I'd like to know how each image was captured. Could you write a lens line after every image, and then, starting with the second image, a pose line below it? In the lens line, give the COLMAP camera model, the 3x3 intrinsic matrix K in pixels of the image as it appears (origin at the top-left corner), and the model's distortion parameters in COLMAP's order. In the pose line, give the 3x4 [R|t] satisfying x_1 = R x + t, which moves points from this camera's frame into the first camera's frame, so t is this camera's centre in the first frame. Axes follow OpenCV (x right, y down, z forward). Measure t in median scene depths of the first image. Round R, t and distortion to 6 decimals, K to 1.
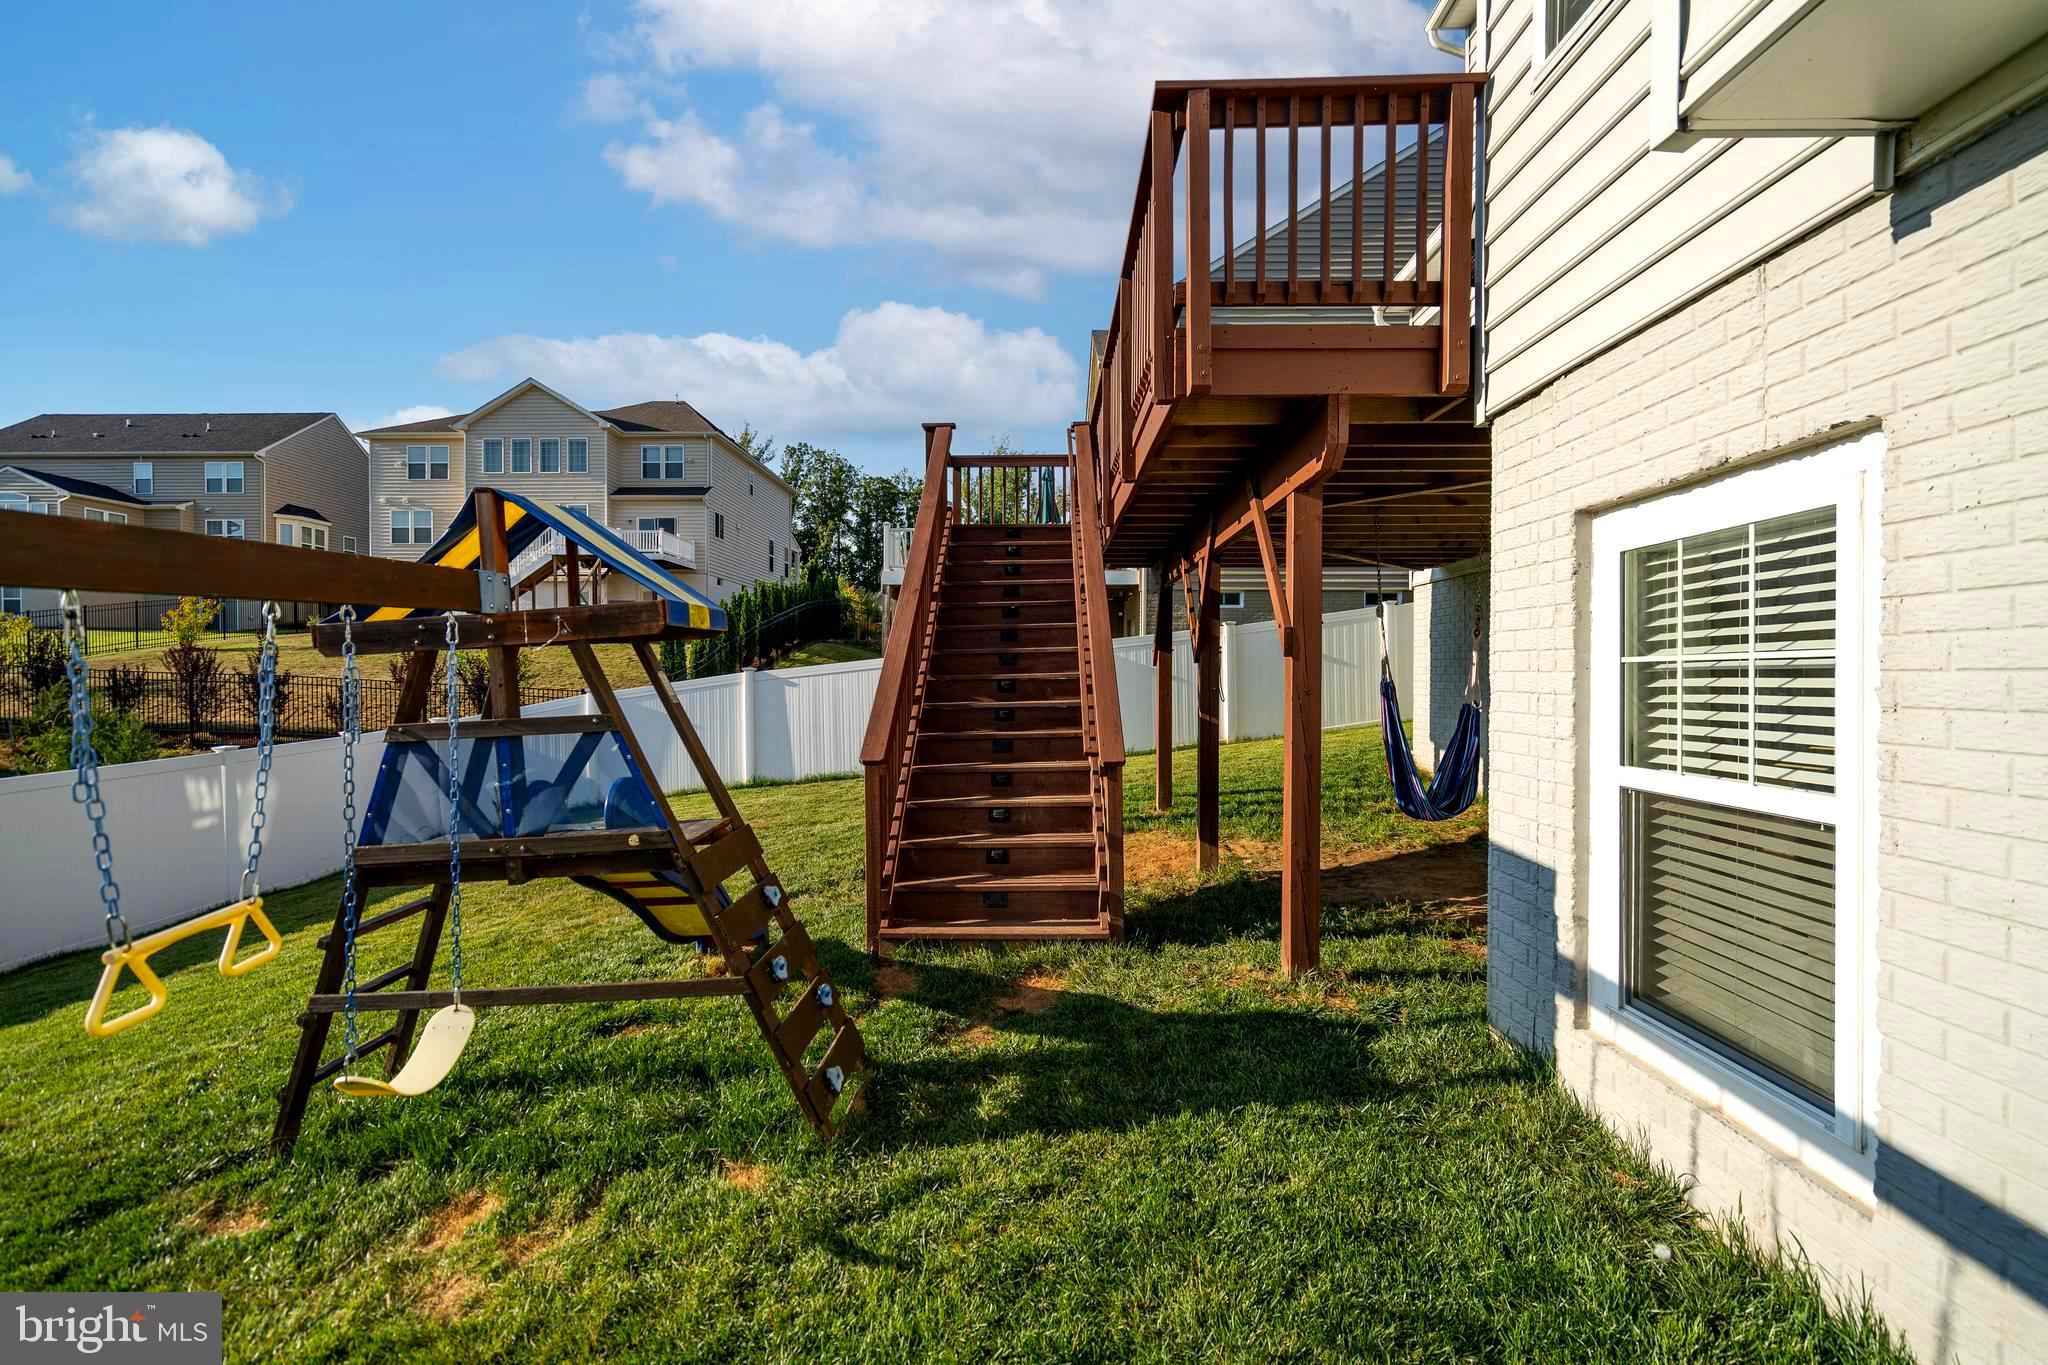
lens RADIAL K [[952.8, 0, 1024.0], [0, 952.8, 682.5], [0, 0, 1]] dist [0.002151, 0.000337]
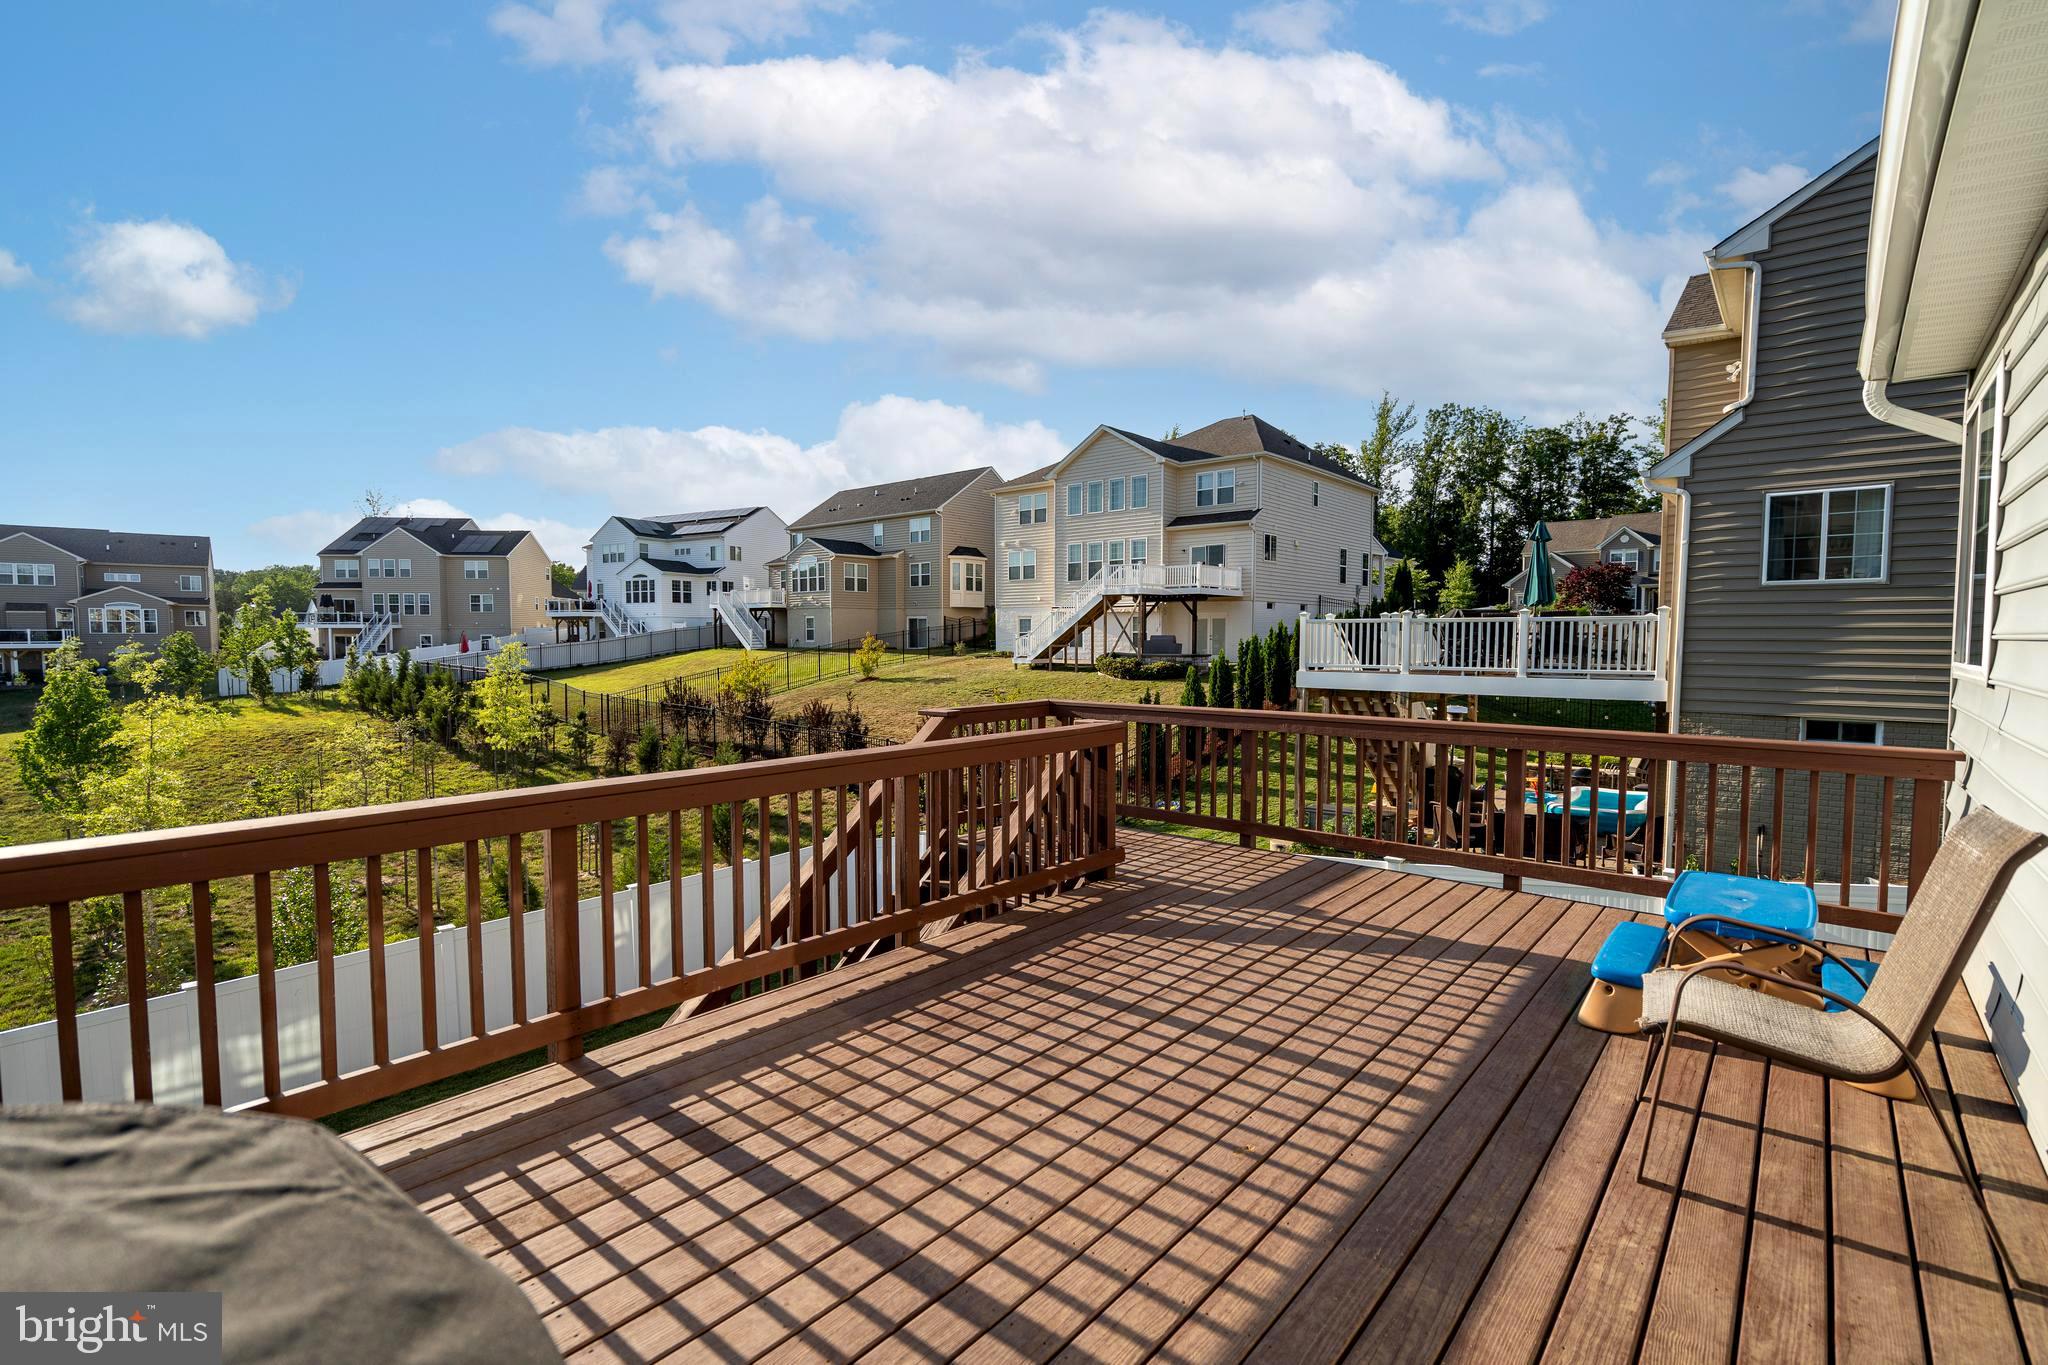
lens RADIAL K [[926.3, 0, 1024.0], [0, 926.3, 682.5], [0, 0, 1]] dist [0.002171, 0.000724]
pose [[0.765359, 0.035179, -0.642642, 0.097620], [-0.001928, 0.998626, 0.052369, -0.079272], [0.643601, -0.038842, 0.764375, 0.125004]]
